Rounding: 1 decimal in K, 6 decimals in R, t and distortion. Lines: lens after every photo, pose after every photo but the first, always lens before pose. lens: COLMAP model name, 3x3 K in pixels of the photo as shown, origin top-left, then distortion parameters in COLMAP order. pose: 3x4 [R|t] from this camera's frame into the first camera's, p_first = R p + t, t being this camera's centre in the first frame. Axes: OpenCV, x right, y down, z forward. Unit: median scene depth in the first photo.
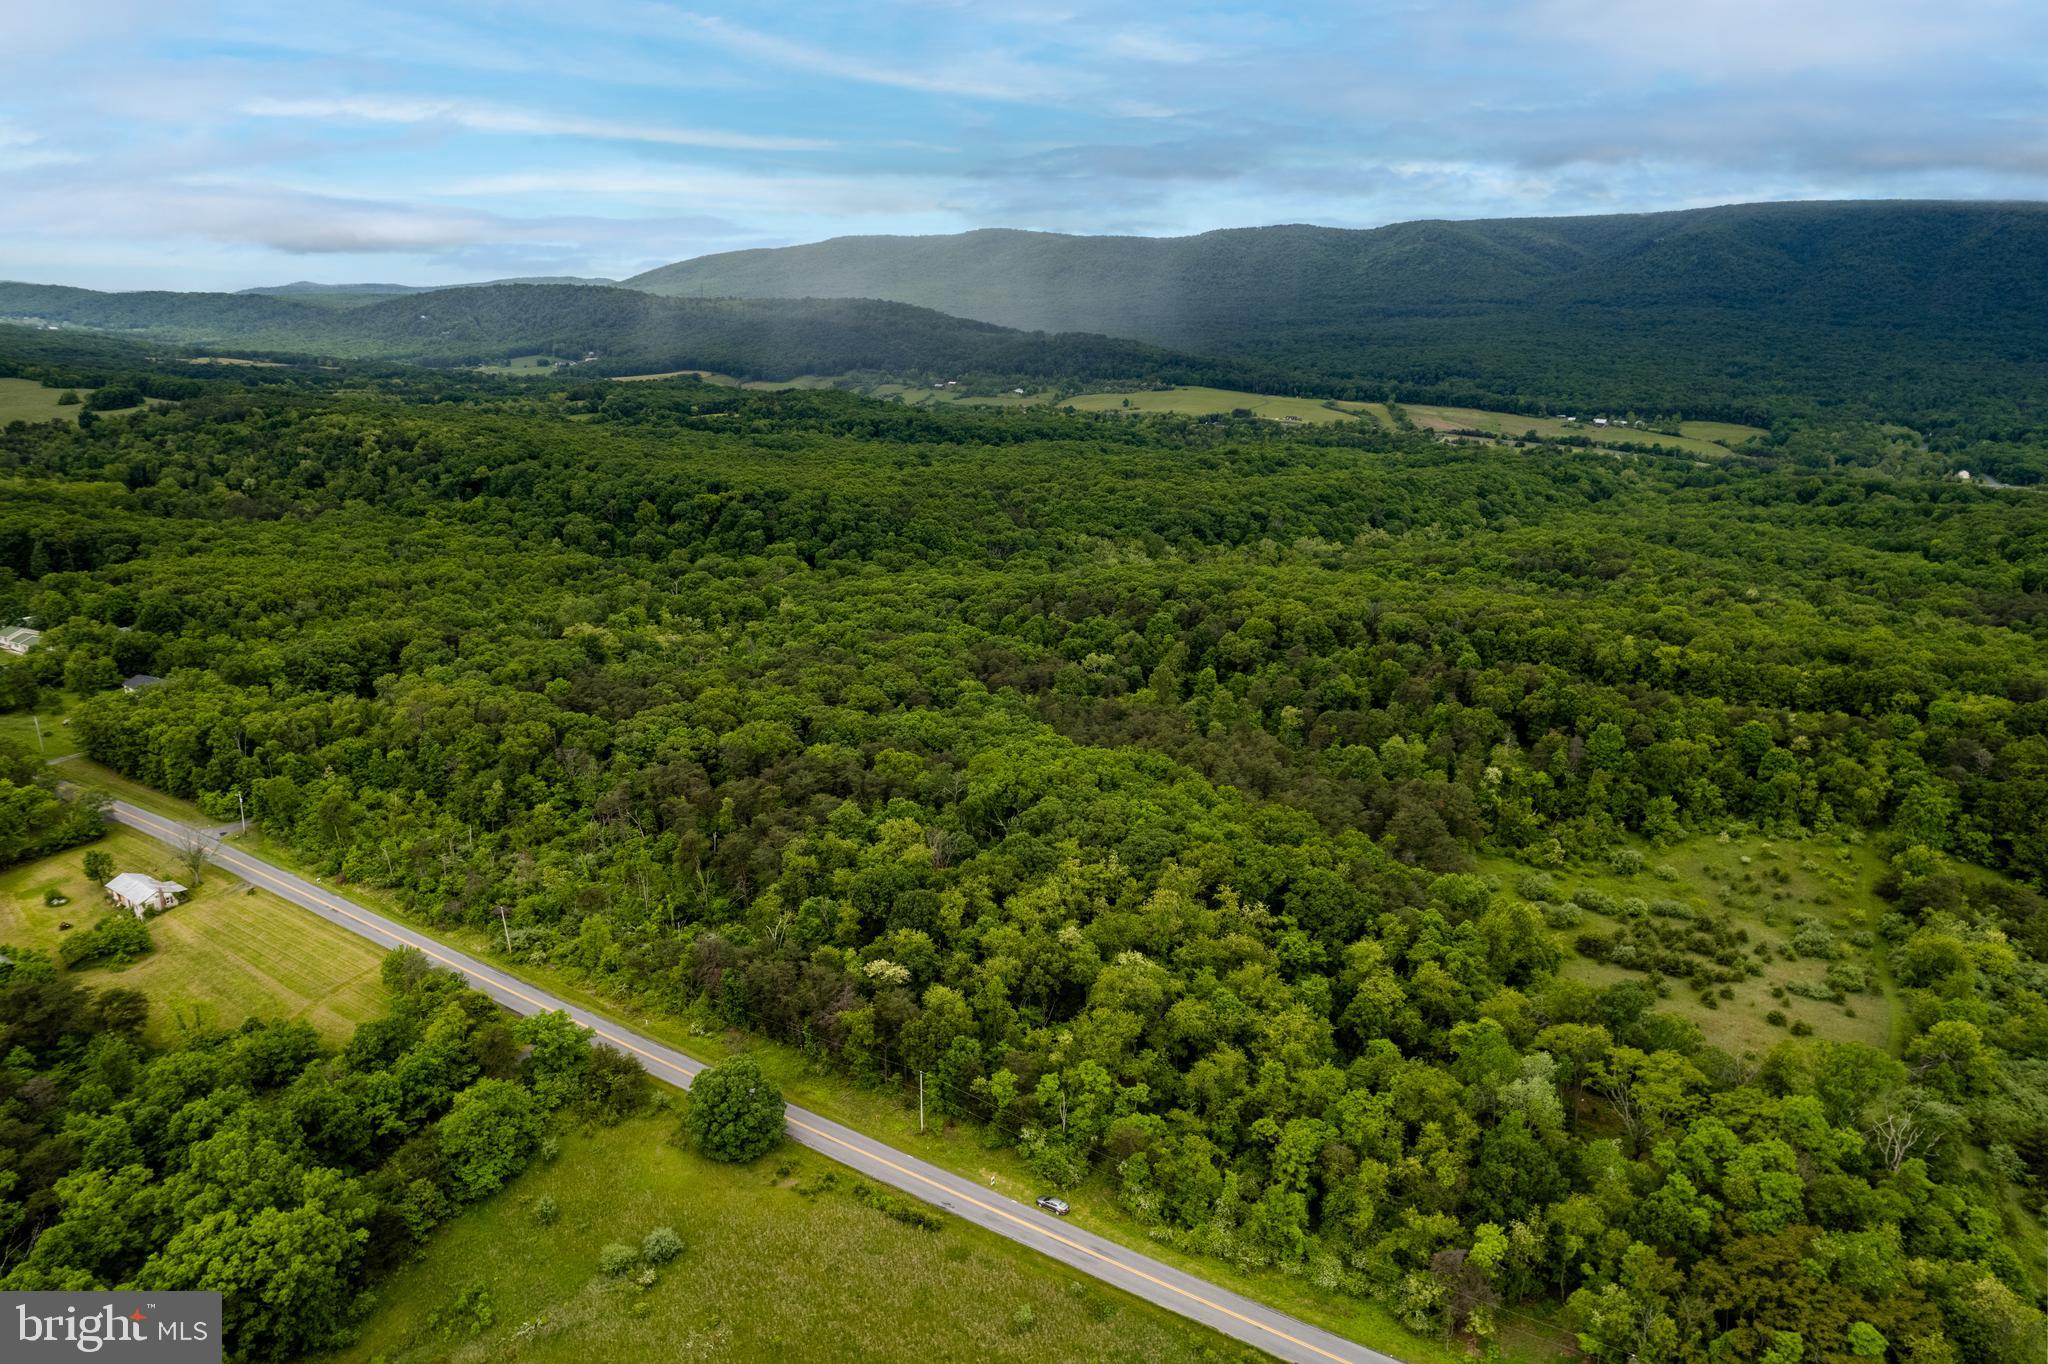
lens RADIAL K [[1298.9, 0, 1053.8], [0, 1298.9, 674.3], [0, 0, 1]] dist [-0.084146, 0.079718]
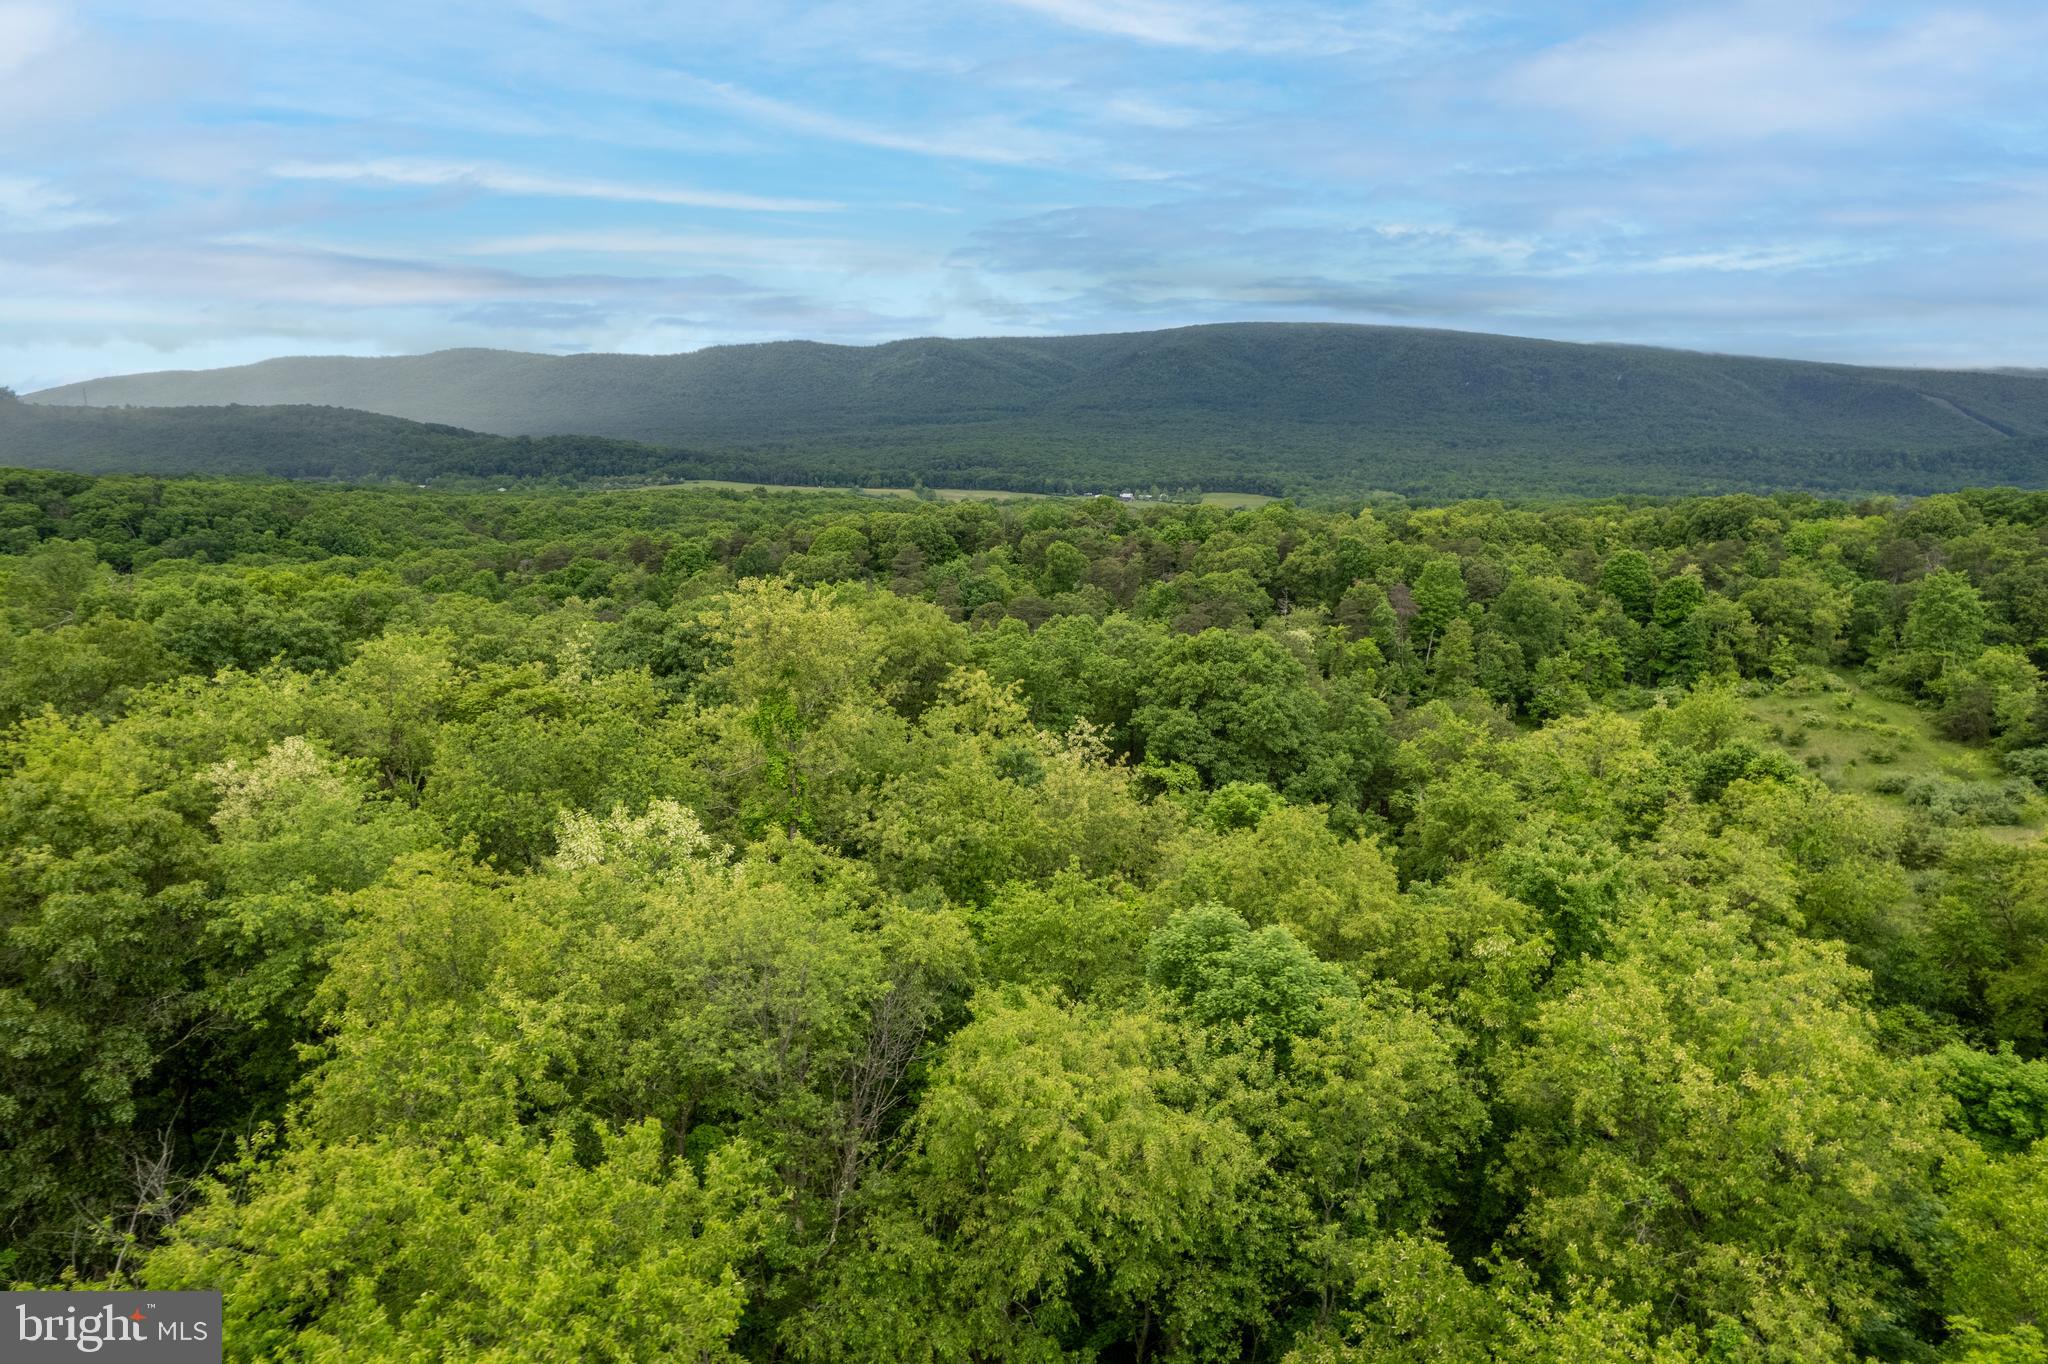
lens RADIAL K [[1369.7, 0, 1024.0], [0, 1369.7, 682.0], [0, 0, 1]] dist [-0.075951, 0.072684]
pose [[0.944140, -0.084295, 0.318582, 0.030497], [0.112197, 0.991201, -0.070237, 0.124385], [-0.309858, 0.102058, 0.945289, 0.464991]]
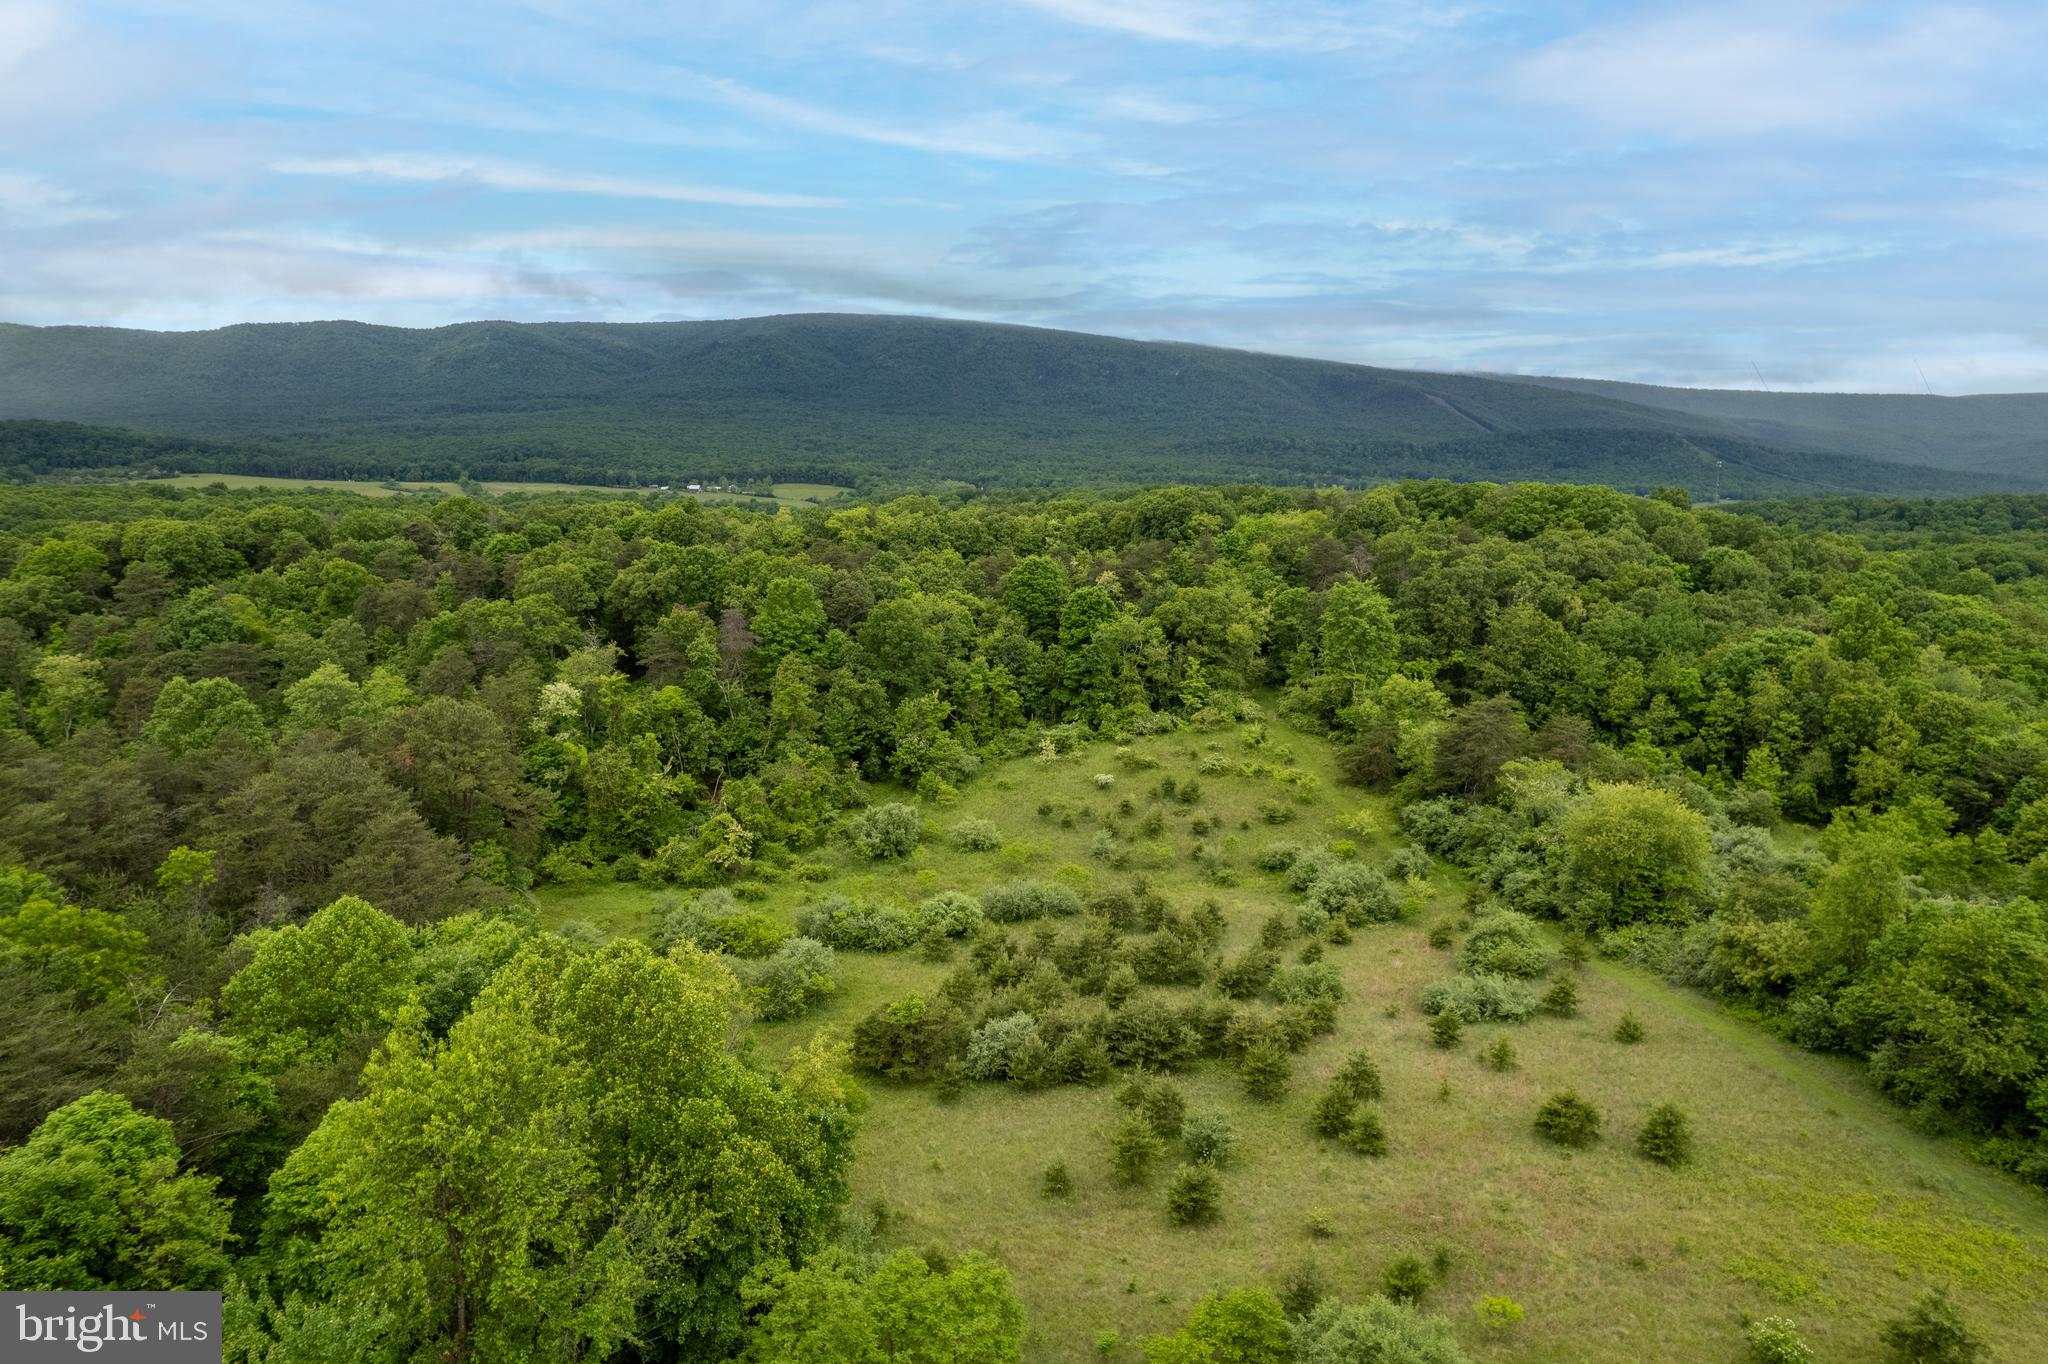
lens RADIAL K [[1369.7, 0, 1024.0], [0, 1369.7, 682.0], [0, 0, 1]] dist [-0.075951, 0.072684]
pose [[0.805458, -0.126594, 0.578974, 0.207315], [0.170080, 0.985202, -0.021196, 0.107499], [-0.567723, 0.115544, 0.815070, 0.551064]]
